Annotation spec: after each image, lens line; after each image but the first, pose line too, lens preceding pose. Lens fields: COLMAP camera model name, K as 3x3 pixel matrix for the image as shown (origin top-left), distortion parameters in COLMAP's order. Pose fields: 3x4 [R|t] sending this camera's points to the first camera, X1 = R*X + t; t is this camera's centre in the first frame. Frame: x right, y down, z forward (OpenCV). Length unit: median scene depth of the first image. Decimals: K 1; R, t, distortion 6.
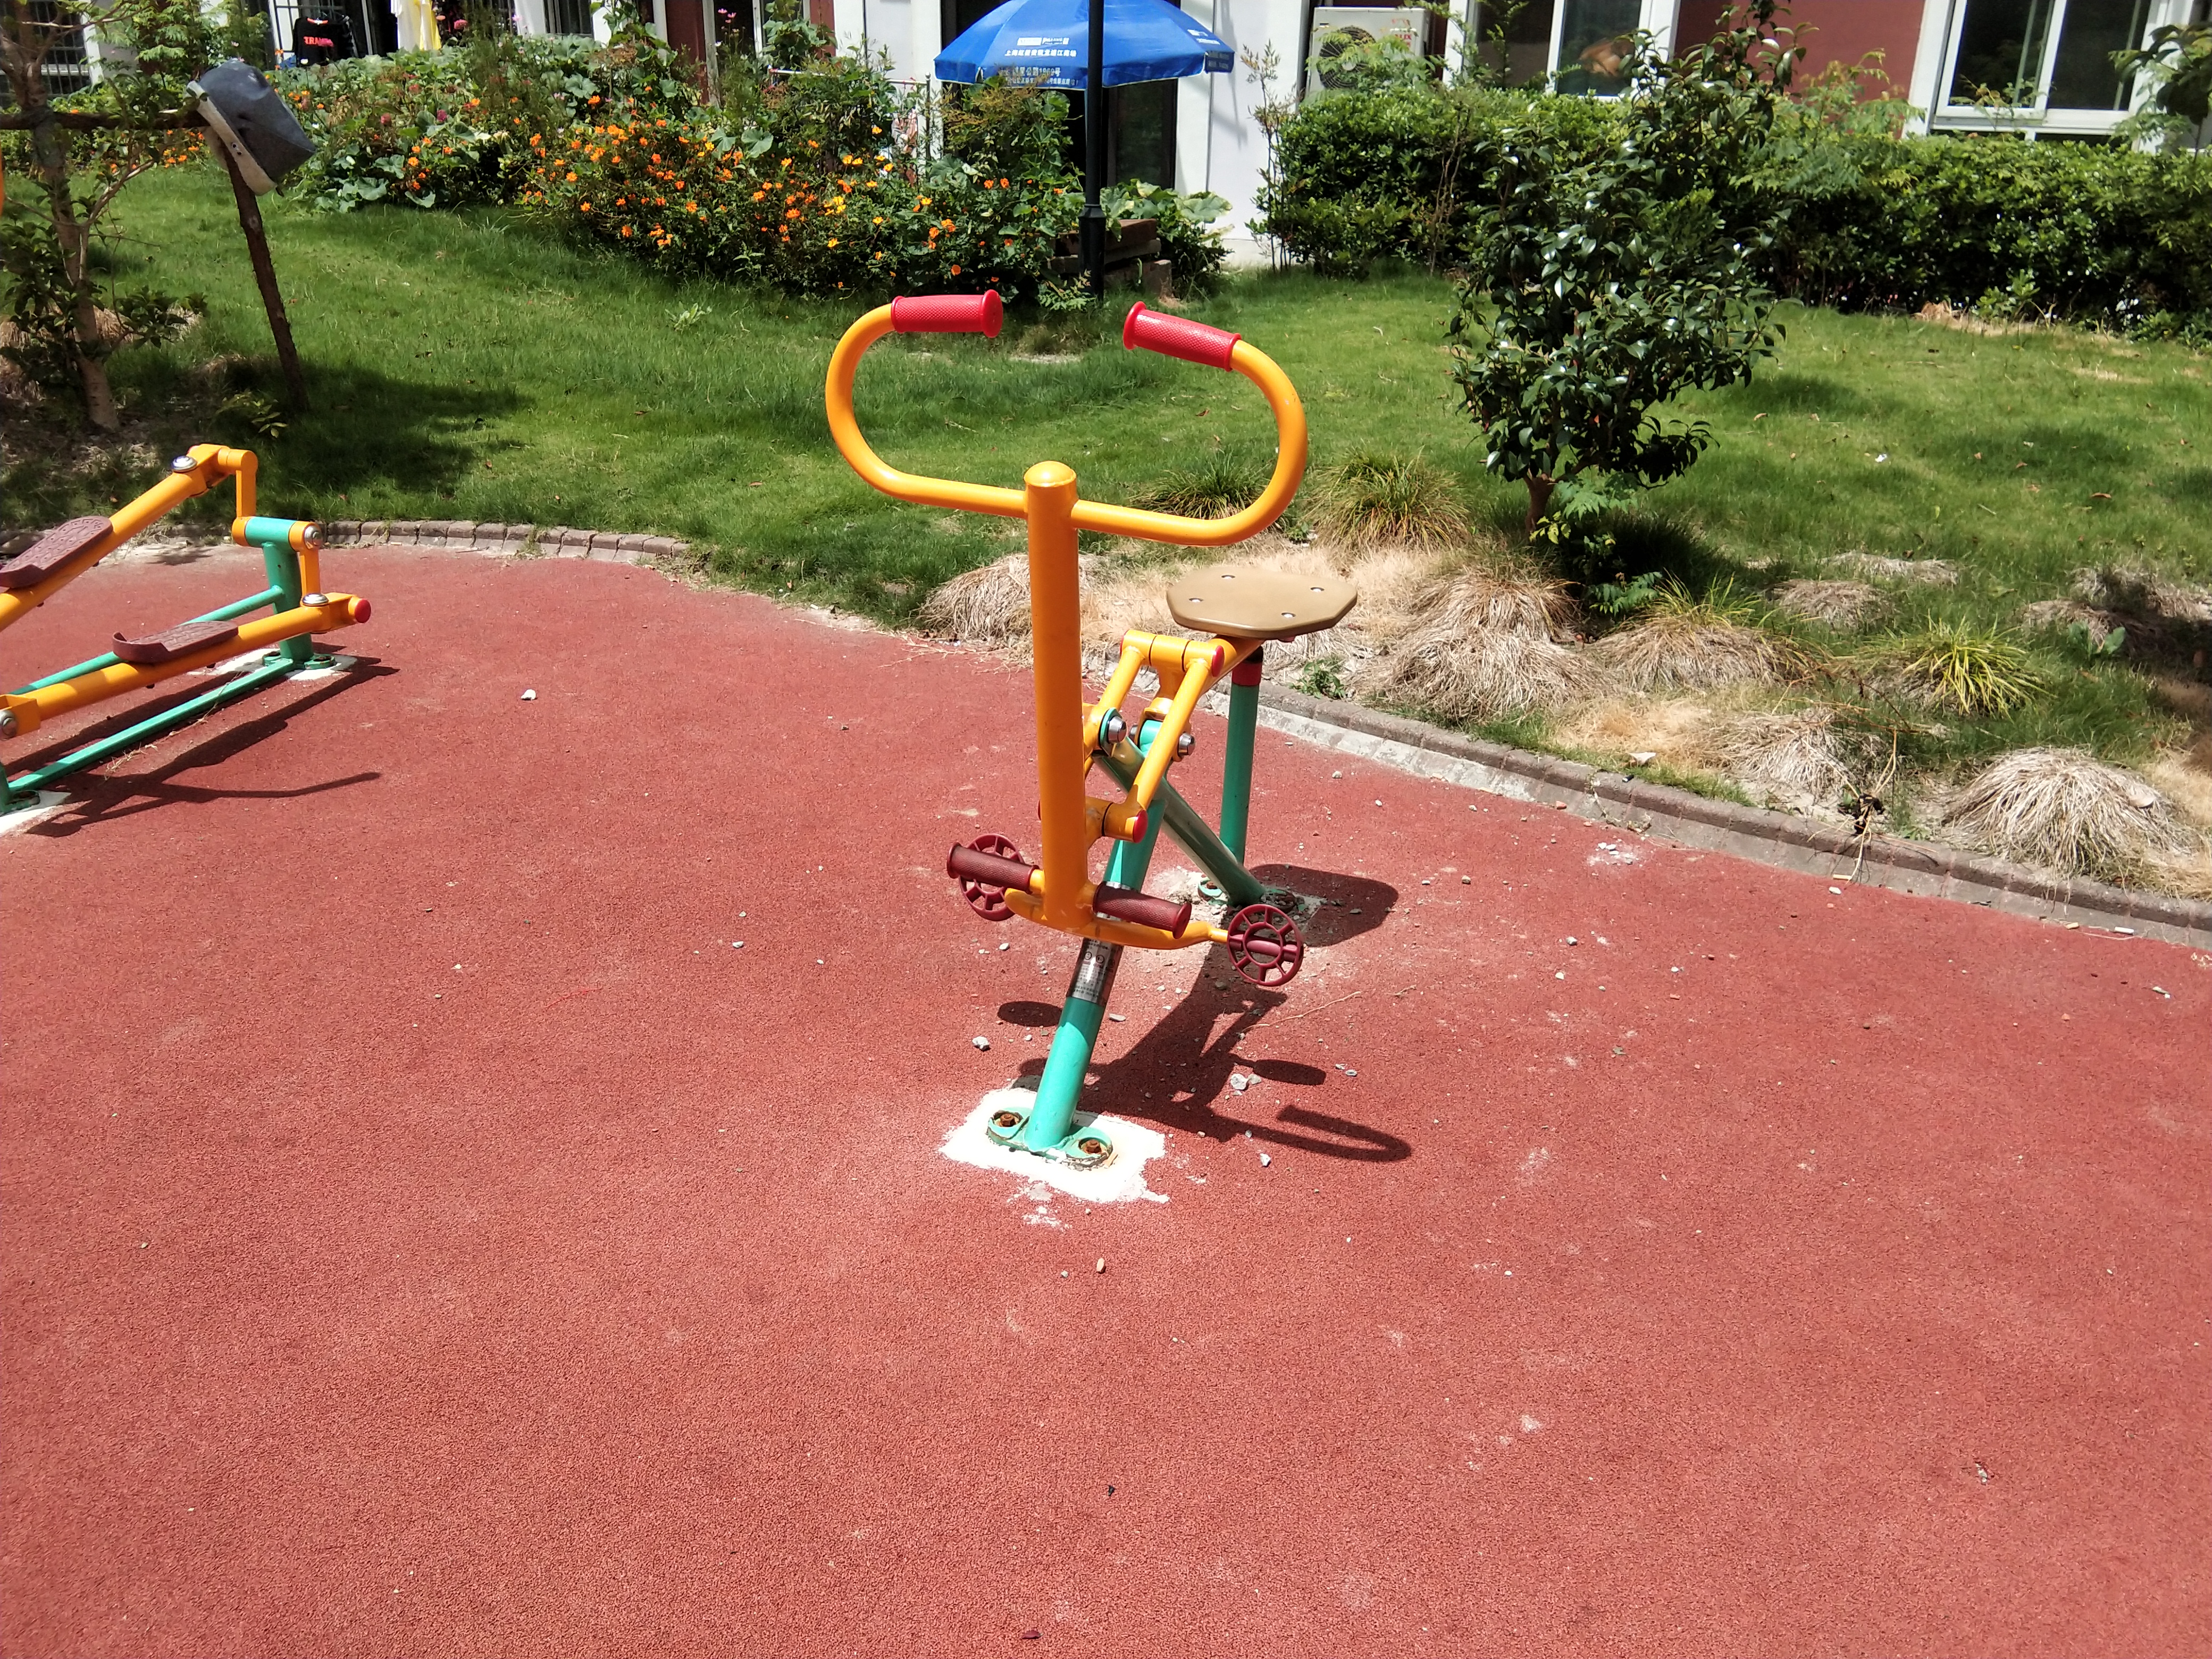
lens RADIAL K [[1842.8, 0, 1098.8], [0, 1842.8, 846.1], [0, 0, 1]] dist [0.098695, -0.137822]
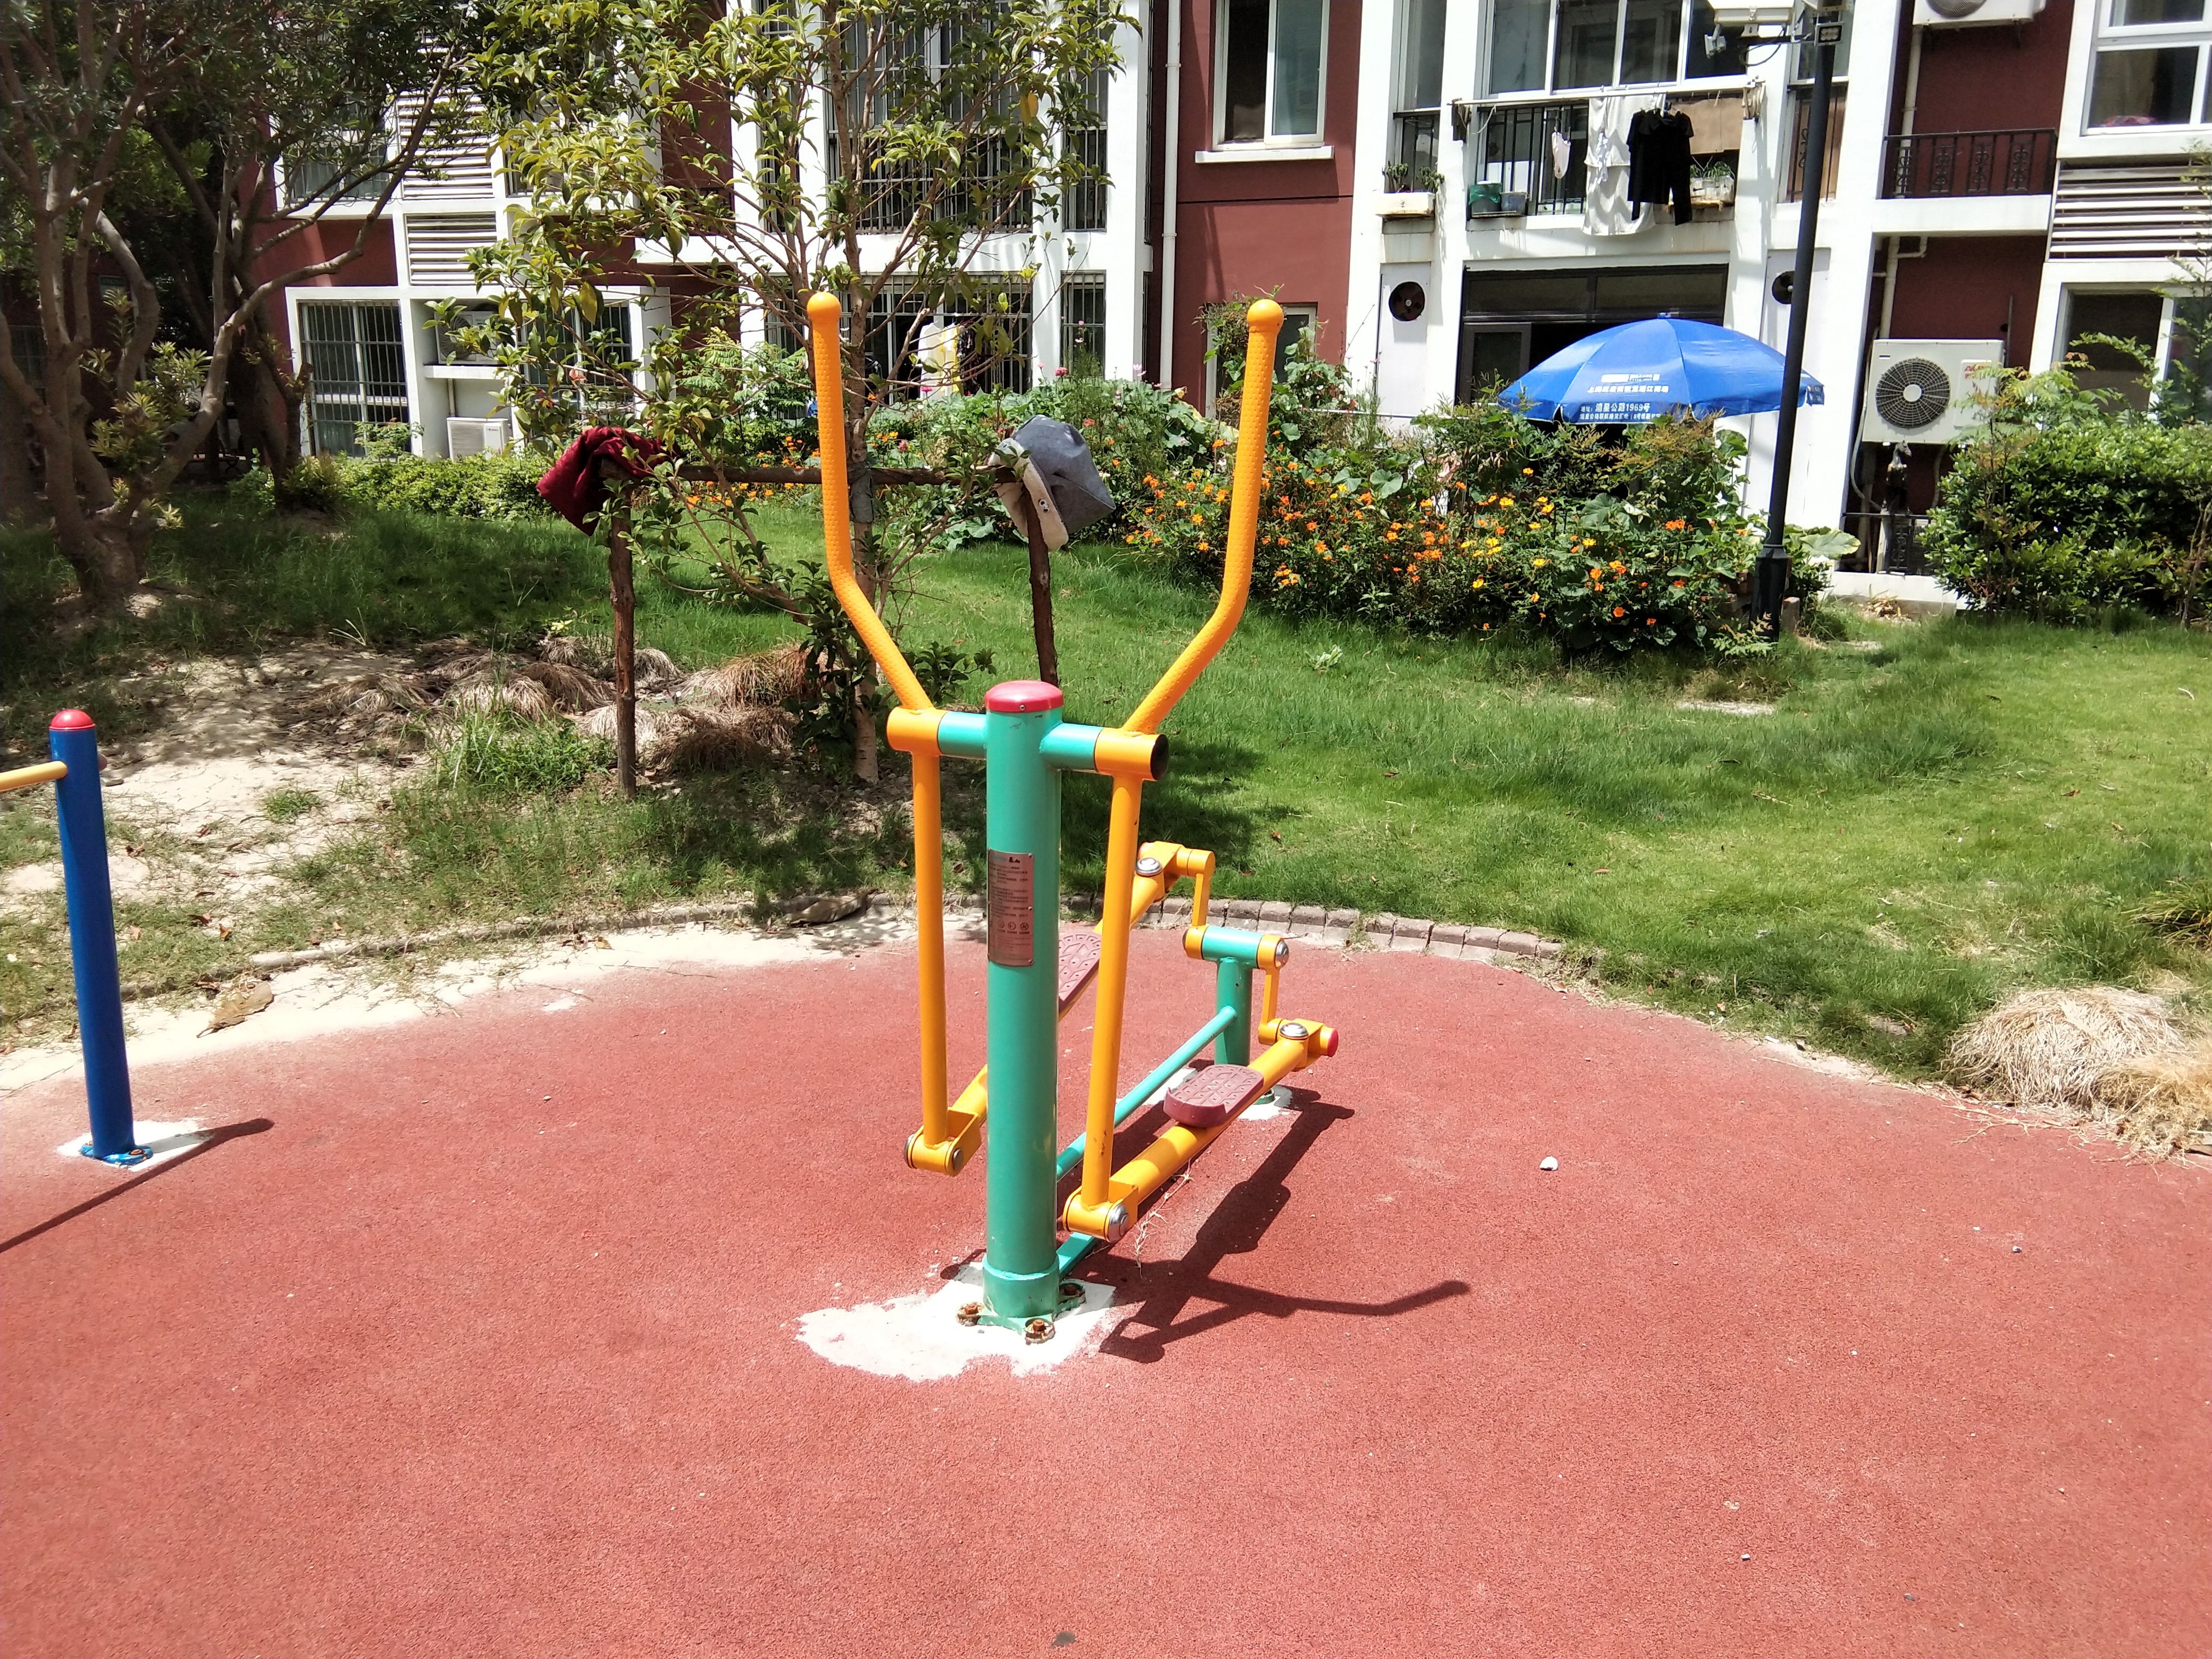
lens RADIAL K [[1842.8, 0, 1090.9], [0, 1842.8, 836.9], [0, 0, 1]] dist [0.098695, -0.137822]
pose [[0.983118, 0.037867, -0.179010, -0.268283], [-0.066249, 0.985637, -0.155341, -0.060978], [0.170557, 0.164578, 0.971506, 0.115242]]
